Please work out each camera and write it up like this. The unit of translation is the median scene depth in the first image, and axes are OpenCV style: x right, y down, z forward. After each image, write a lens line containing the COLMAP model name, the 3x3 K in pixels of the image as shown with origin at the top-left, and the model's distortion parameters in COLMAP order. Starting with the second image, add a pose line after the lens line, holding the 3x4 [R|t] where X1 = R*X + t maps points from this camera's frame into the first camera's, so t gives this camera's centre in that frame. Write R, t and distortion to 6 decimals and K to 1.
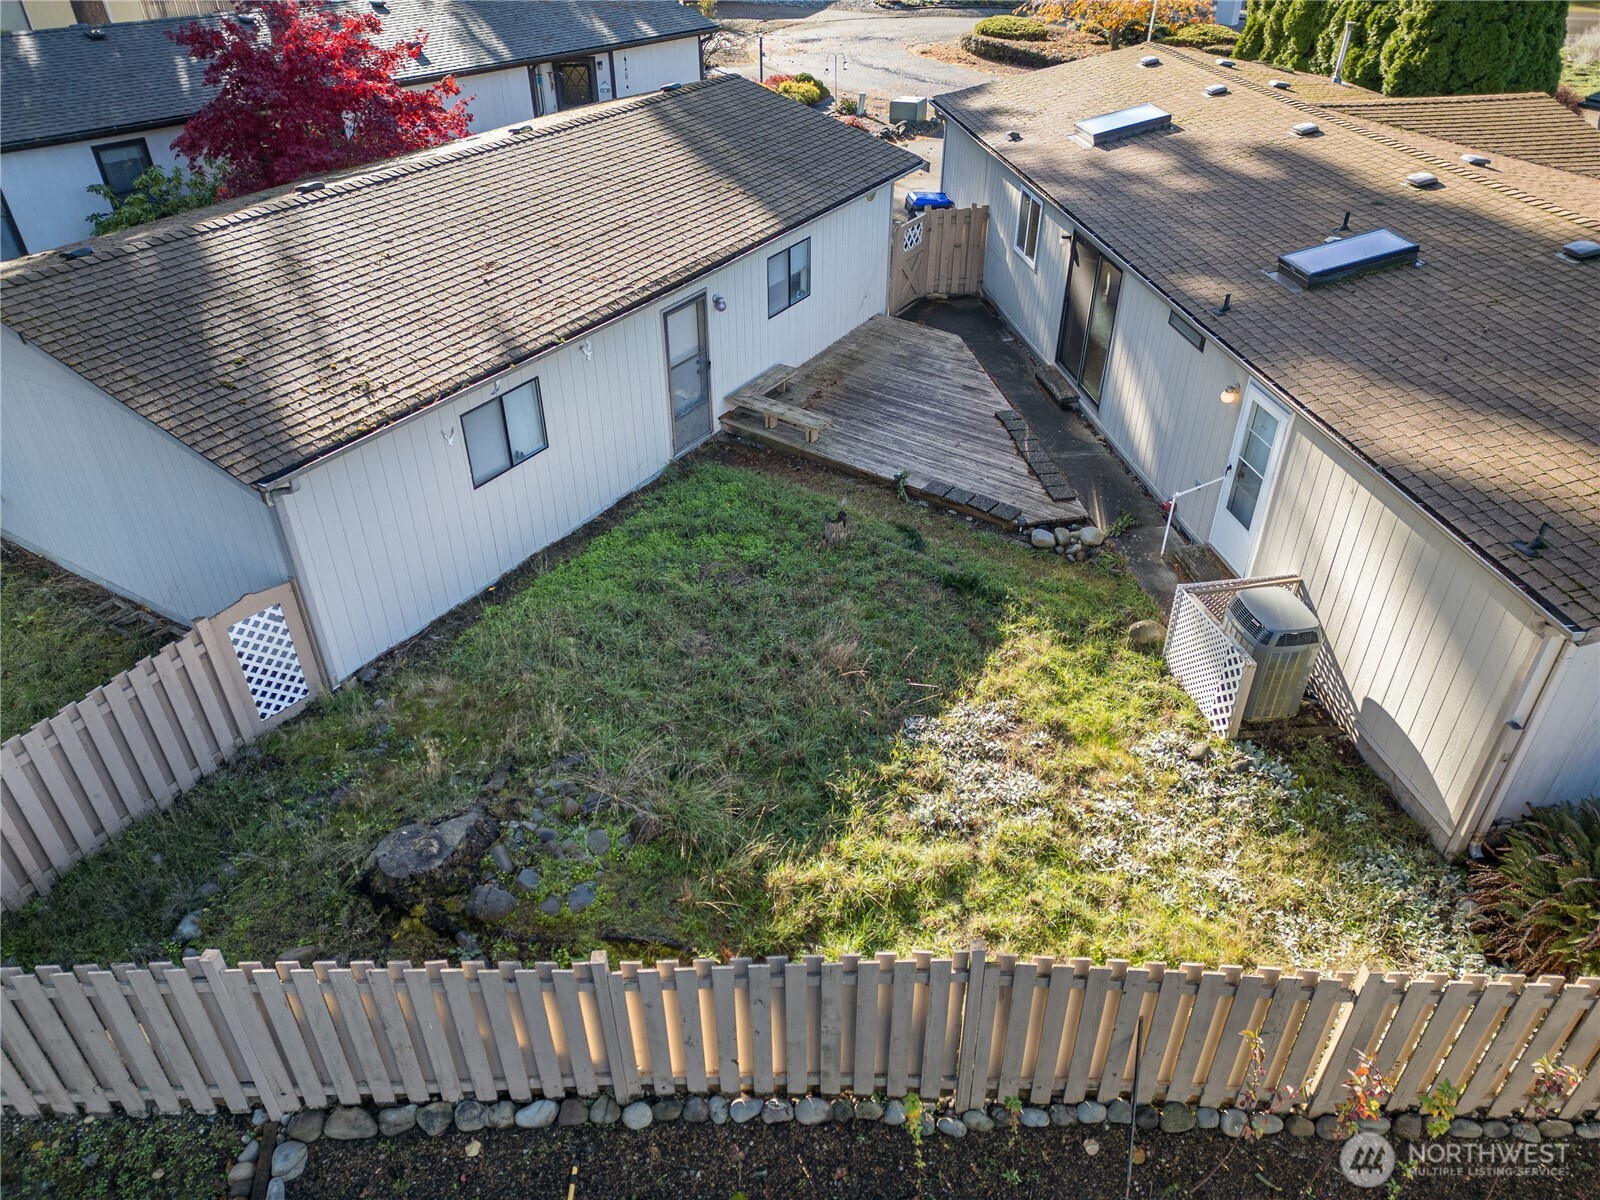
lens RADIAL K [[1109.9, 0, 800.9], [0, 1109.9, 604.0], [0, 0, 1]] dist [0.072946, -0.065988]
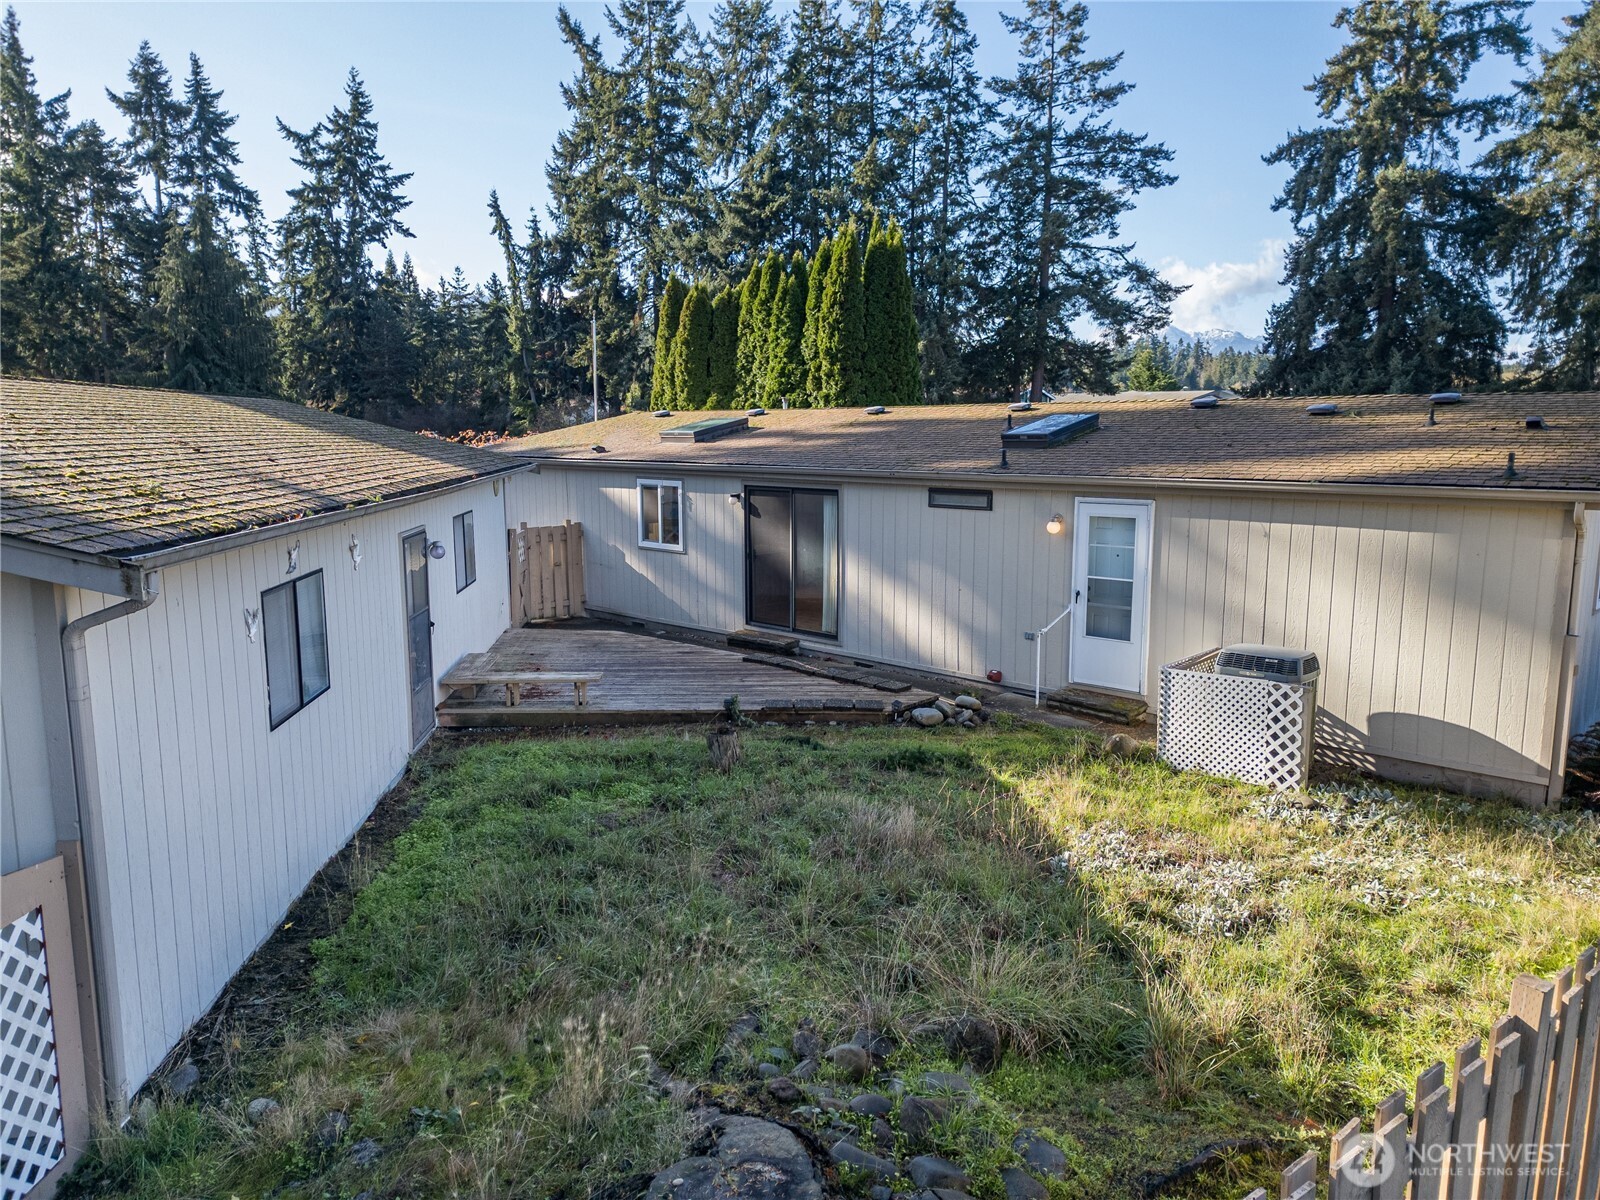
lens RADIAL K [[1109.9, 0, 800.9], [0, 1109.9, 604.0], [0, 0, 1]] dist [0.072946, -0.065988]
pose [[0.788275, -0.088521, 0.608923, -0.427458], [0.350985, 0.877504, -0.326798, 0.125560], [-0.505404, 0.471329, 0.722784, 0.418528]]
